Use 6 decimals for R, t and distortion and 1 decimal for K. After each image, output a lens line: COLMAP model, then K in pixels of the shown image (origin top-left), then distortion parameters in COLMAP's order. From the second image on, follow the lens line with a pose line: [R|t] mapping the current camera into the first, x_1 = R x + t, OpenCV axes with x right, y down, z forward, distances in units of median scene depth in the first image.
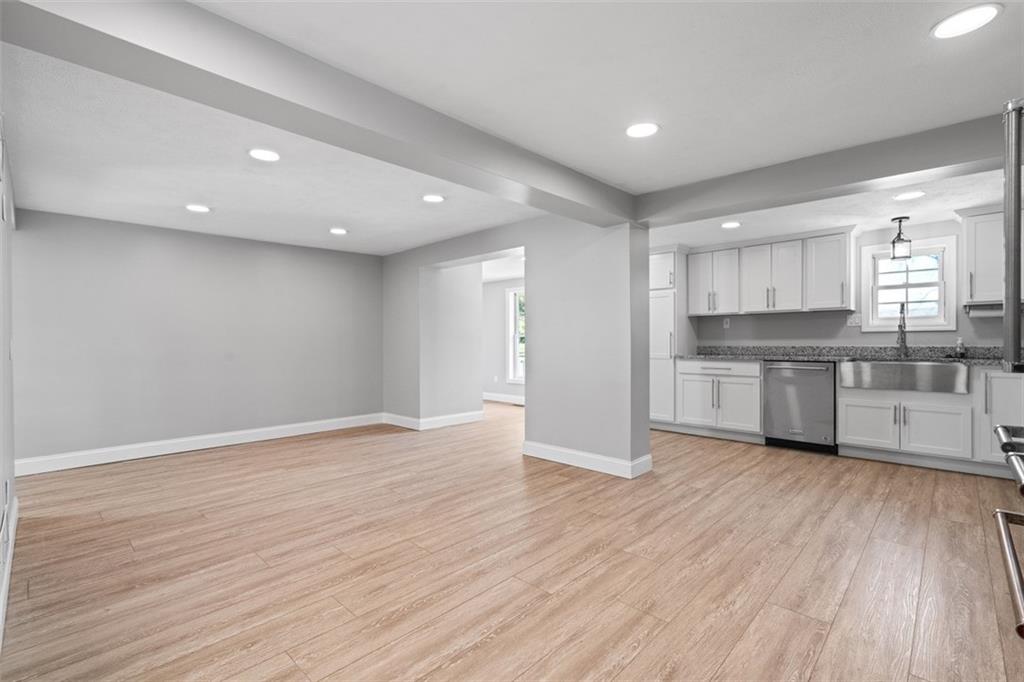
lens RADIAL K [[462.4, 0, 507.7], [0, 462.4, 345.1], [0, 0, 1]] dist [-0.012264, -0.000468]
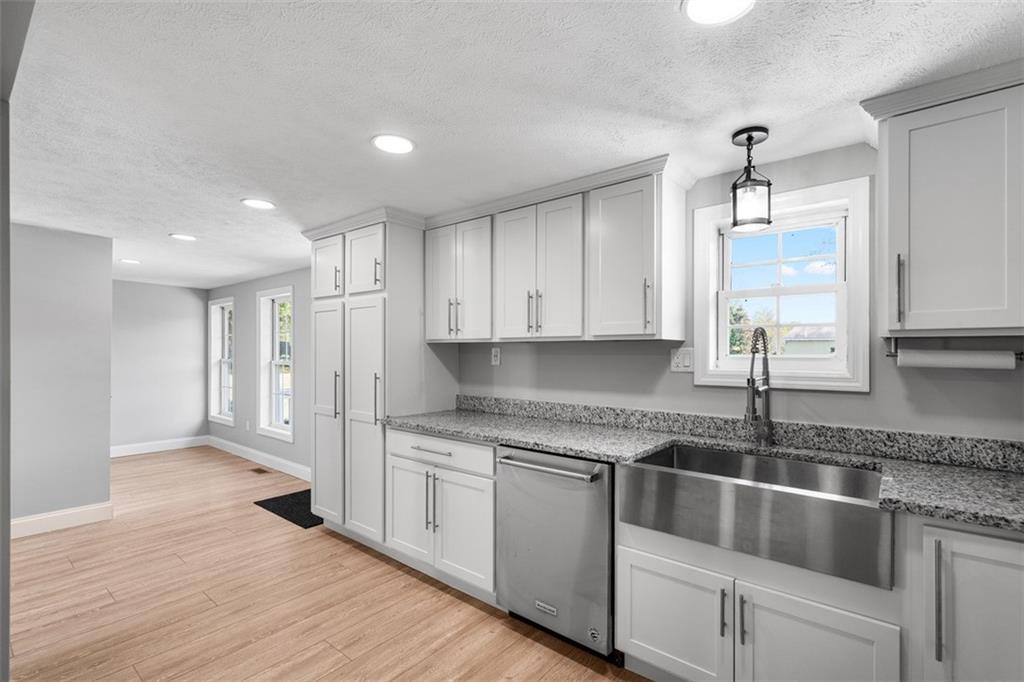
lens RADIAL K [[462.4, 0, 529.3], [0, 462.4, 348.7], [0, 0, 1]] dist [-0.012264, -0.000468]
pose [[0.994476, 0.013402, 0.104103, 0.632376], [-0.011299, 0.999720, -0.020770, -0.063529], [-0.104353, 0.019479, 0.994350, 0.616654]]
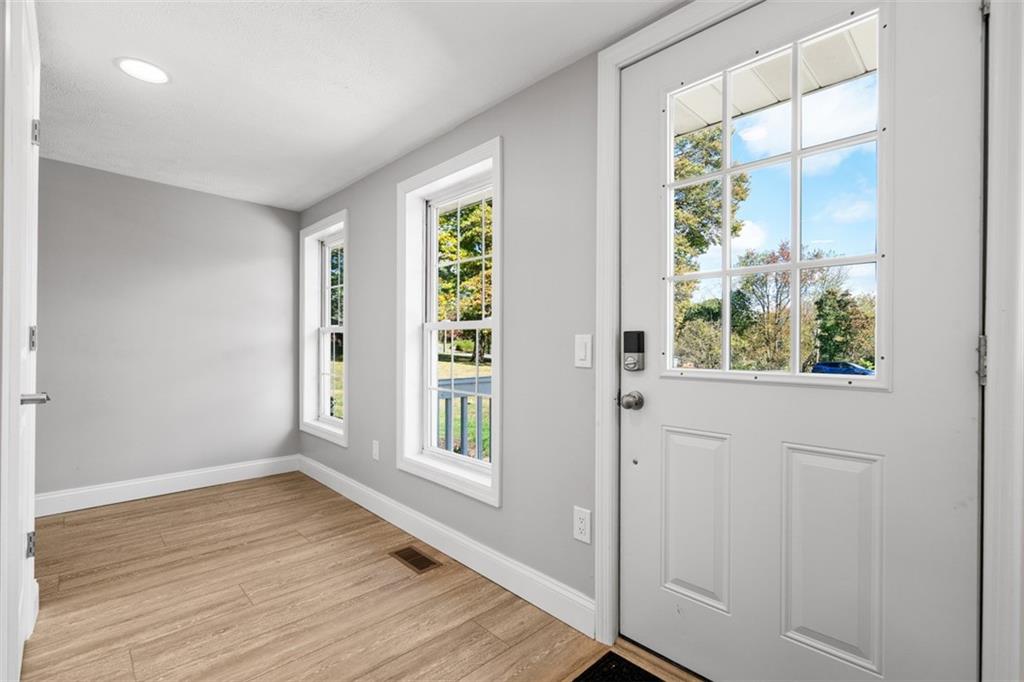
lens RADIAL K [[462.4, 0, 514.3], [0, 462.4, 343.6], [0, 0, 1]] dist [-0.012264, -0.000468]
pose [[0.999227, 0.016010, -0.035891, 0.616141], [-0.016529, 0.999763, -0.014198, -0.061603], [0.035655, 0.014780, 0.999255, 0.643545]]
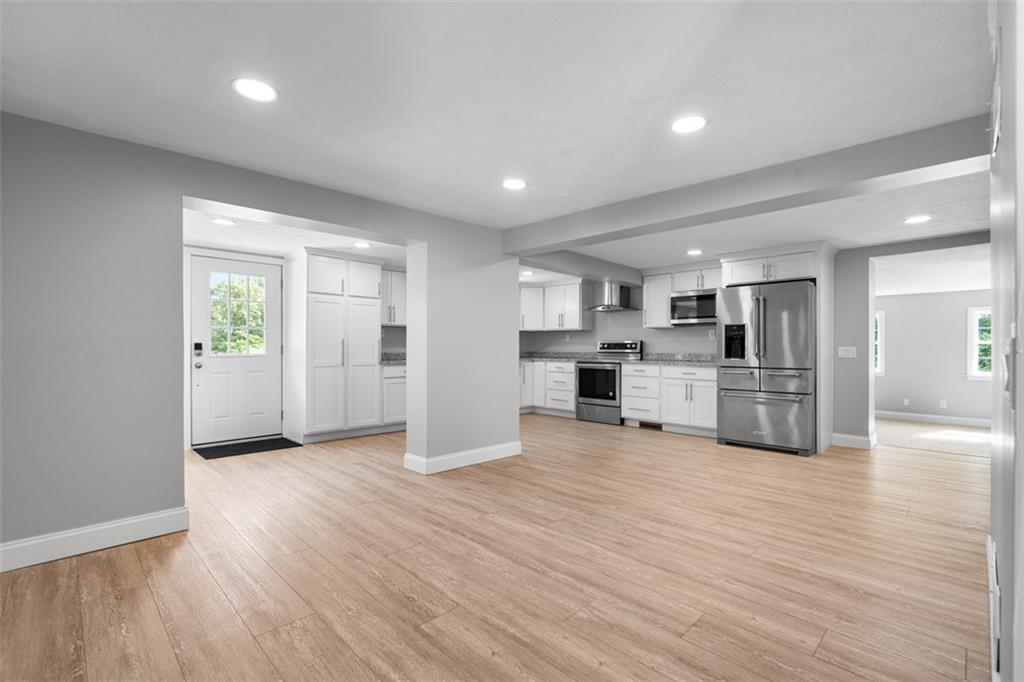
lens RADIAL K [[462.4, 0, 512.1], [0, 462.4, 343.3], [0, 0, 1]] dist [-0.012264, -0.000468]
pose [[0.024973, 0.012062, 0.999615, -0.945997], [0.008725, 0.999886, -0.012284, -0.006549], [-0.999650, 0.009029, 0.024865, 0.892880]]
